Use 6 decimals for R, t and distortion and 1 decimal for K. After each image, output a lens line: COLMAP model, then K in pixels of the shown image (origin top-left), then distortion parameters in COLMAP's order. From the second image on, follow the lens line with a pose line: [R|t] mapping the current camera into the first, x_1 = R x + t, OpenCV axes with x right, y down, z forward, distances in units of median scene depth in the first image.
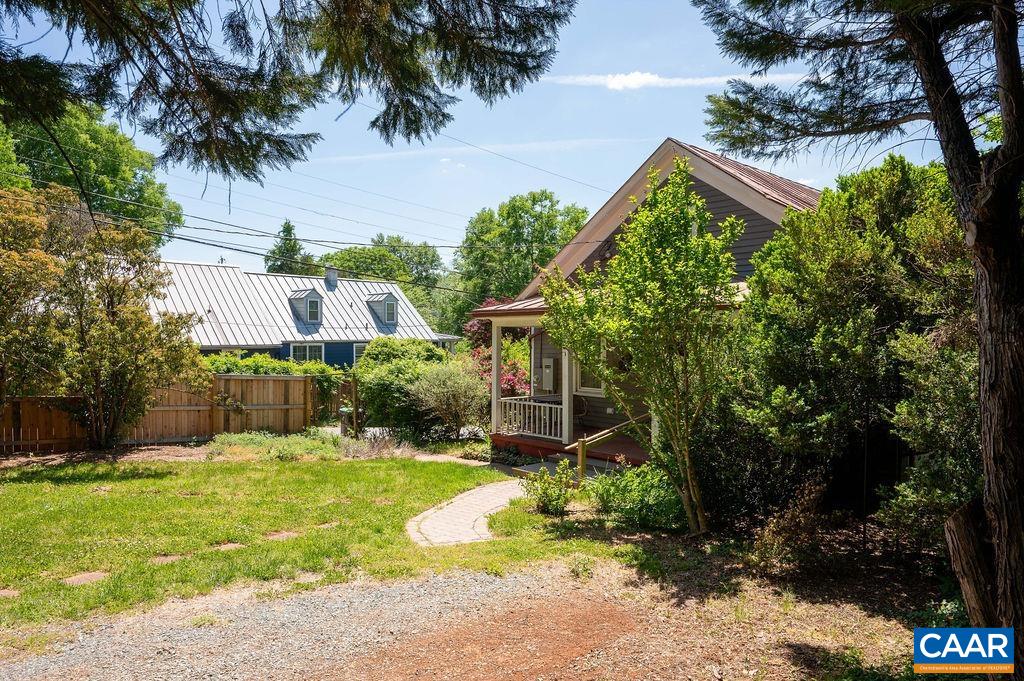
lens RADIAL K [[633.3, 0, 511.8], [0, 633.3, 340.9], [0, 0, 1]] dist [0.001922, 0.000768]
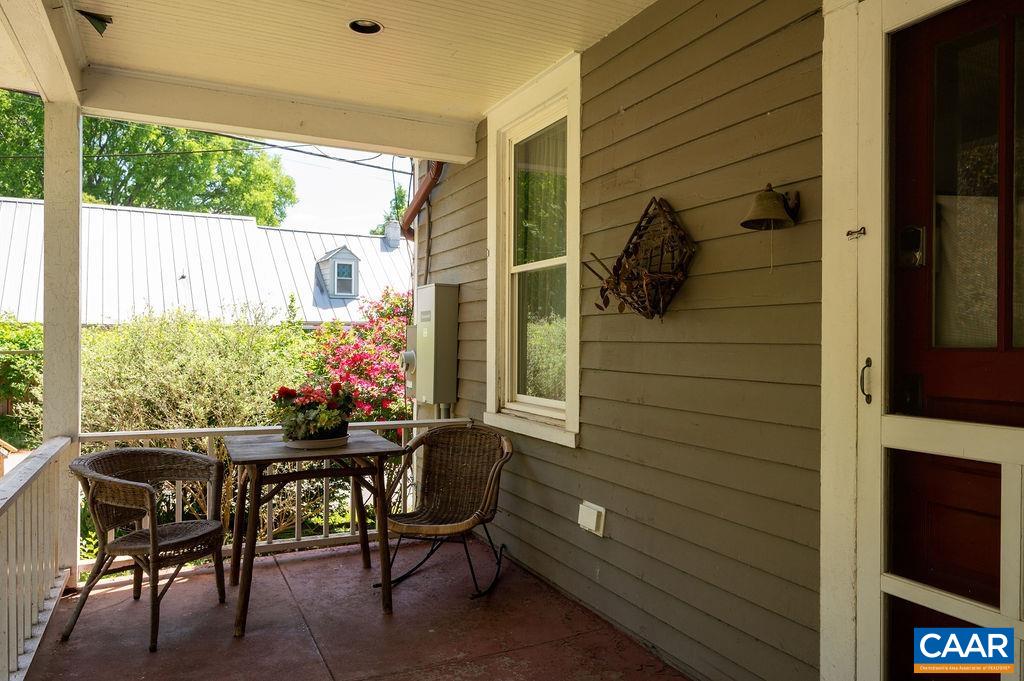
lens RADIAL K [[718.9, 0, 513.6], [0, 718.9, 343.5], [0, 0, 1]] dist [0.055153, 0.000134]
pose [[0.963818, 0.005577, -0.266503, 0.065866], [-0.006075, 0.999981, -0.001045, 0.019832], [0.266492, 0.002627, 0.963833, 0.270138]]
